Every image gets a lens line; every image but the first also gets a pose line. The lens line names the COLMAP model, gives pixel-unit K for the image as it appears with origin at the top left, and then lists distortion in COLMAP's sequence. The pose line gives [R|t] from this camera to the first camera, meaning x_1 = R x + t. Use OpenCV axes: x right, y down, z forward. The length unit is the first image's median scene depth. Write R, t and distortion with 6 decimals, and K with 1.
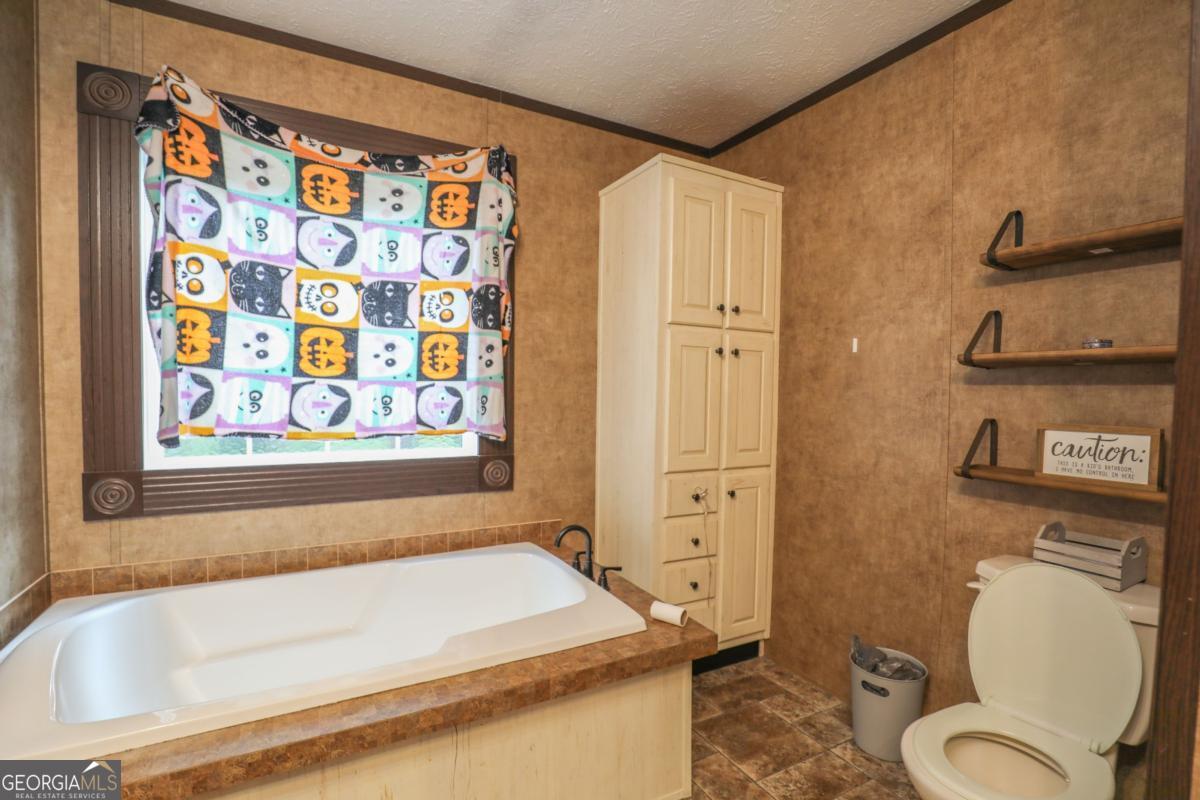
lens RADIAL K [[550.5, 0, 601.1], [0, 550.5, 408.8], [0, 0, 1]] dist [-0.032122, 0.004755]
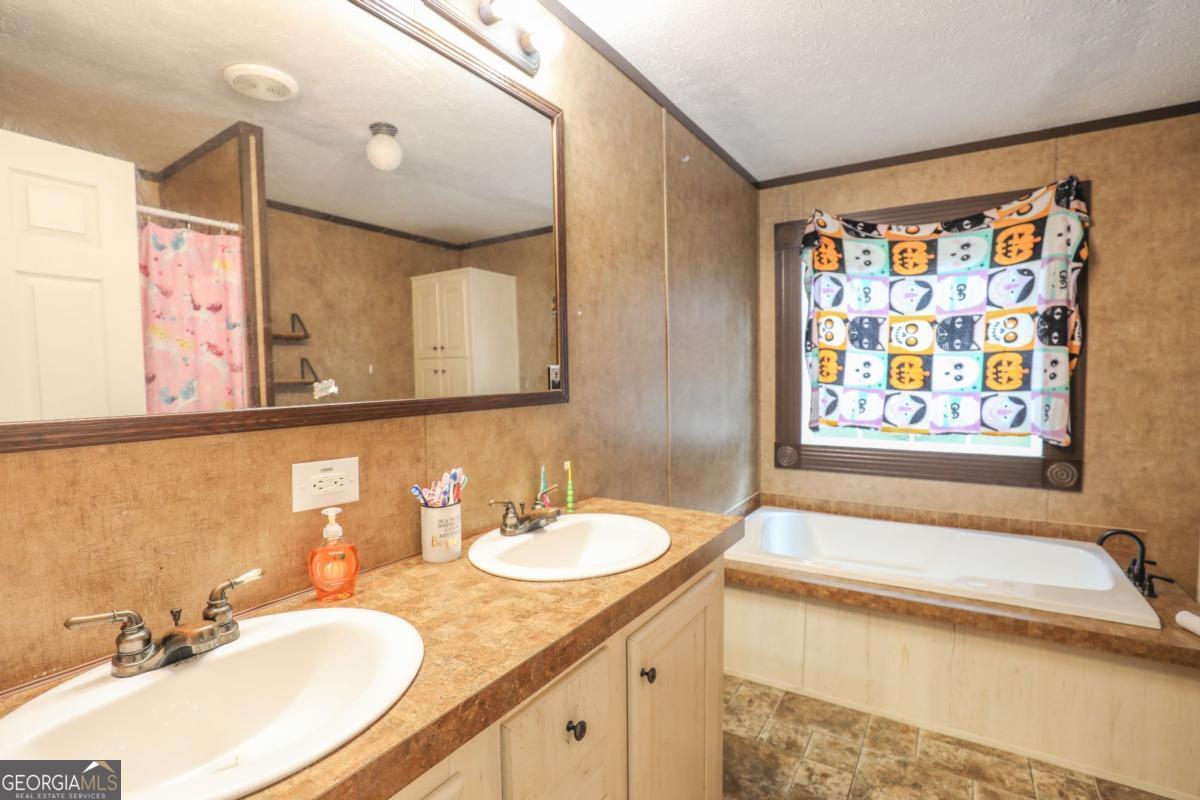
lens RADIAL K [[550.5, 0, 596.7], [0, 550.5, 401.3], [0, 0, 1]] dist [-0.032122, 0.004755]
pose [[0.462439, 0.023363, -0.886343, 0.376744], [-0.011203, 0.999727, 0.020506, -0.047313], [0.886580, 0.000447, 0.462574, -0.375467]]
